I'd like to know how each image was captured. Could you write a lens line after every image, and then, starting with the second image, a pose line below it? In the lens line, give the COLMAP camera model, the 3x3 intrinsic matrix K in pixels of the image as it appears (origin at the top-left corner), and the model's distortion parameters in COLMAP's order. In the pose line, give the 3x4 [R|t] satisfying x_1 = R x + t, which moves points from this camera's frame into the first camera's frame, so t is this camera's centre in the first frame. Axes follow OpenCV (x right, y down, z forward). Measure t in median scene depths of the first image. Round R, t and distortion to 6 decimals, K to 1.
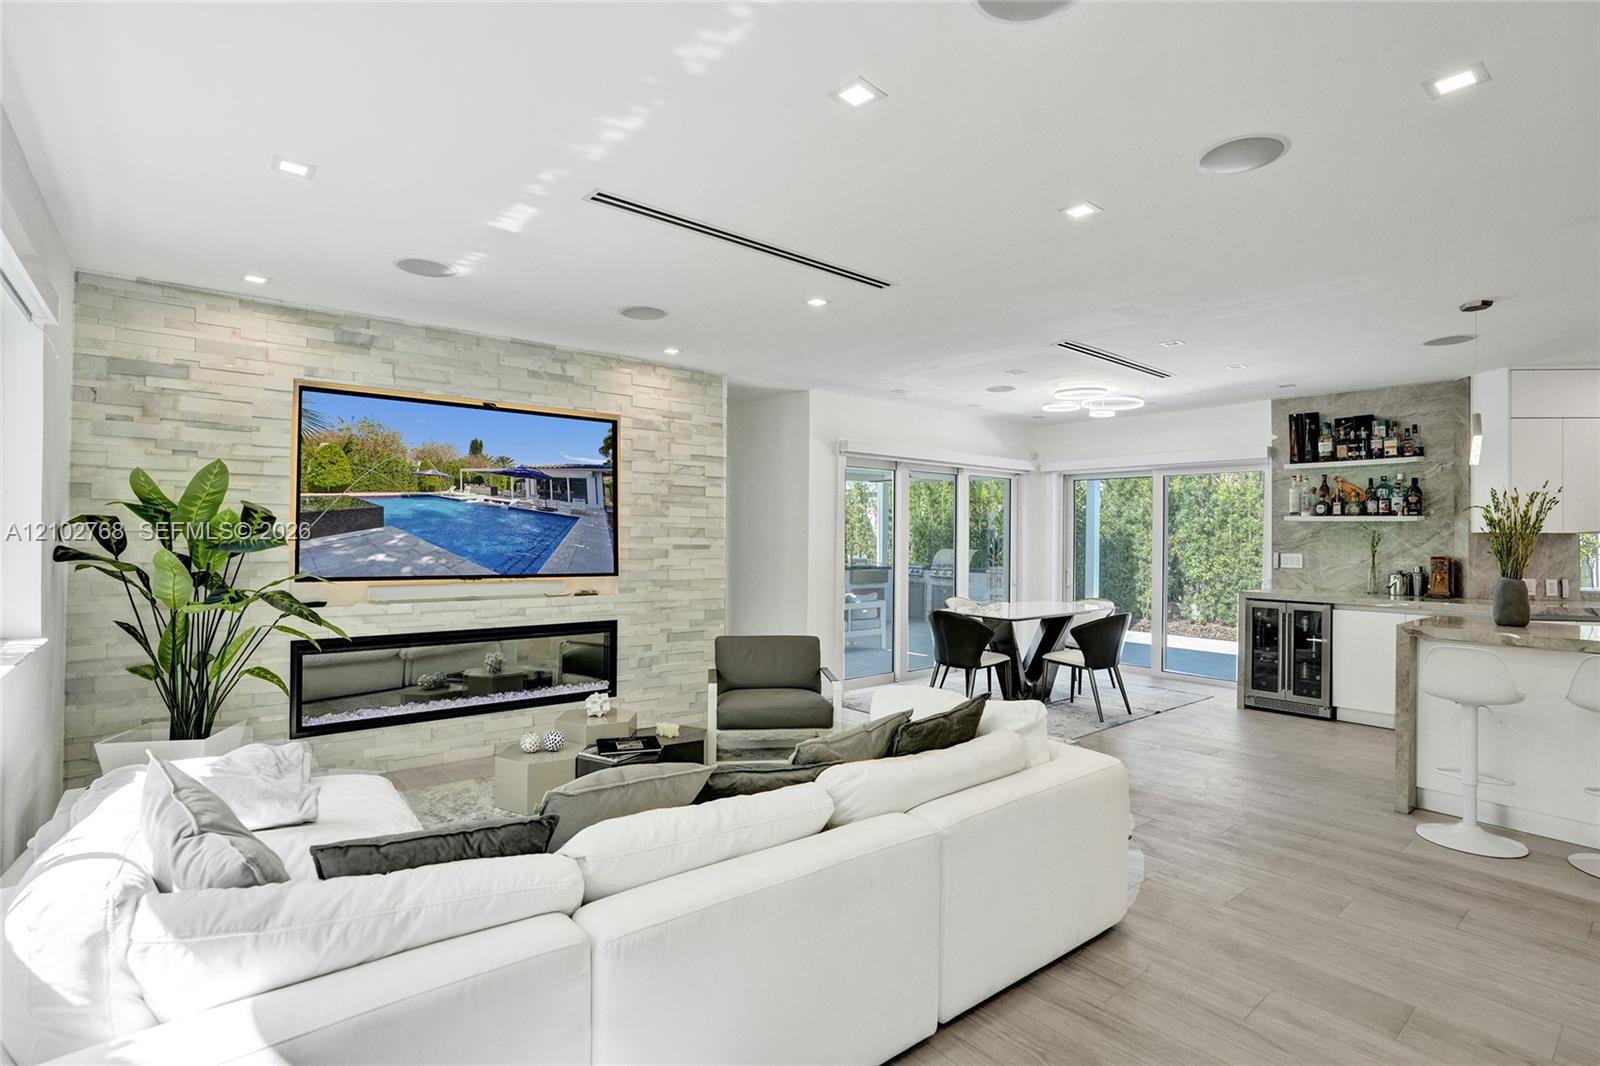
lens RADIAL K [[775.7, 0, 789.5], [0, 775.7, 535.7], [0, 0, 1]] dist [-0.035279, 0.011713]
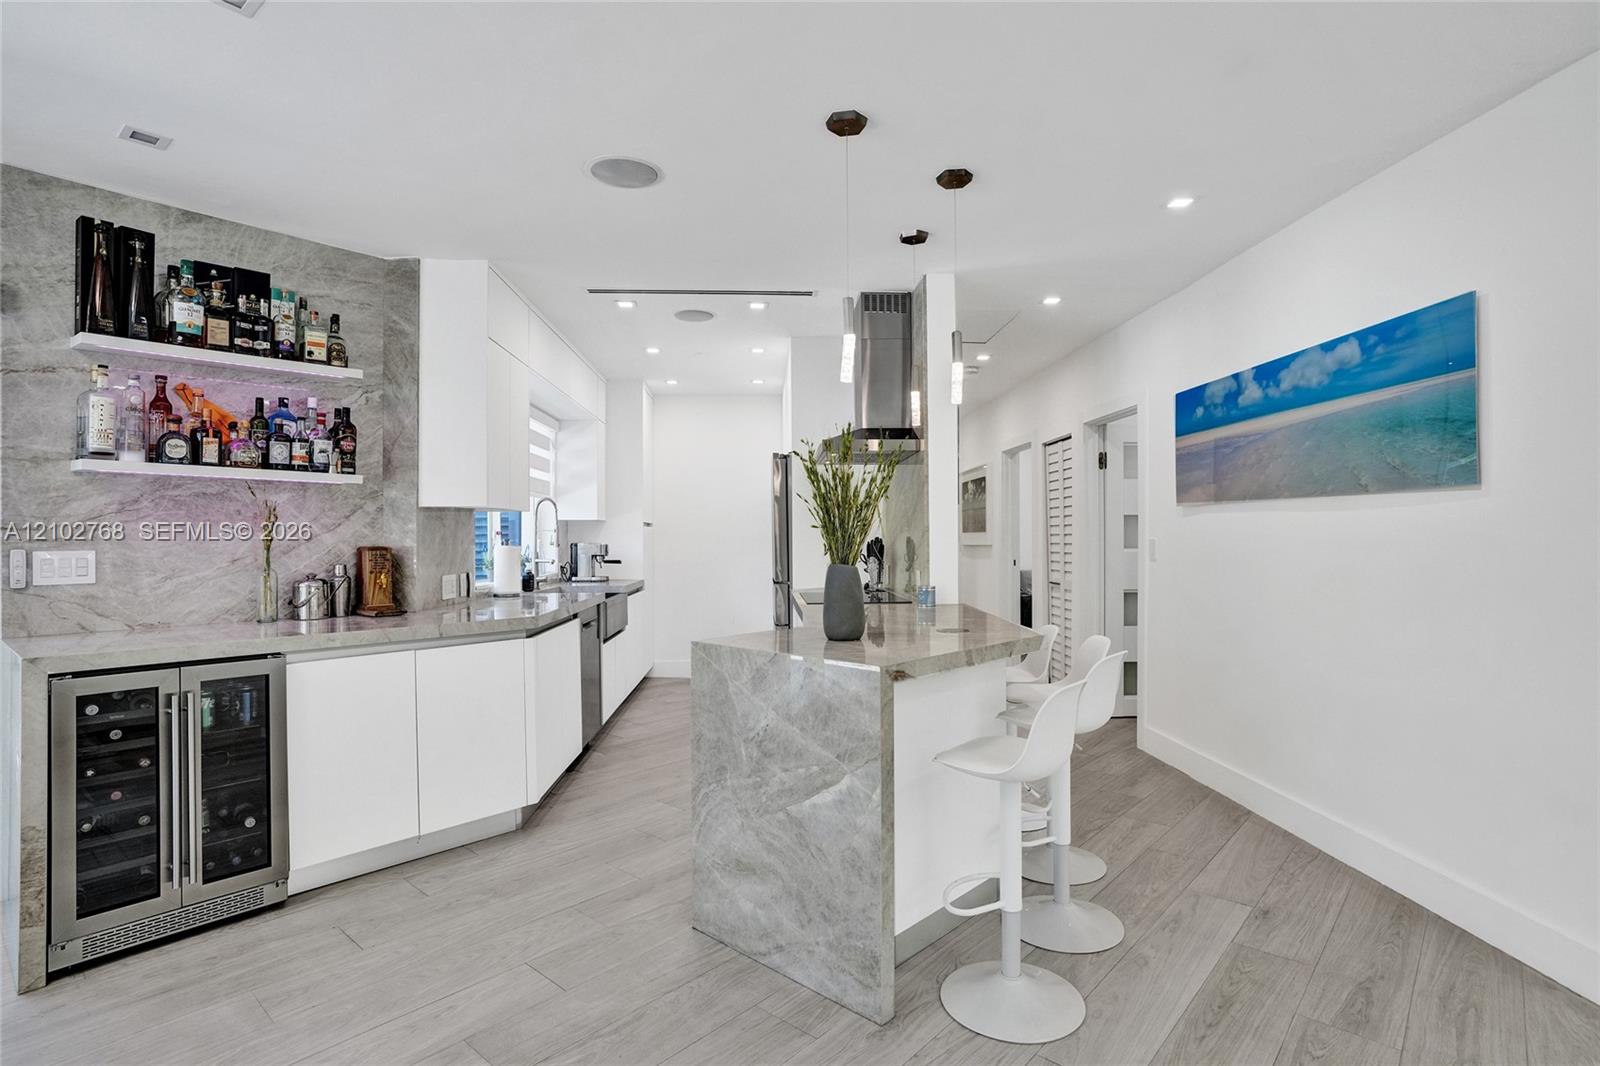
lens RADIAL K [[797.5, 0, 798.5], [0, 797.5, 531.3], [0, 0, 1]] dist [-0.000242, 0.000136]
pose [[-0.162127, -0.002847, 0.986766, 0.174779], [0.005028, 0.999980, 0.003712, 0.014618], [-0.986757, 0.005563, -0.162110, 0.738885]]
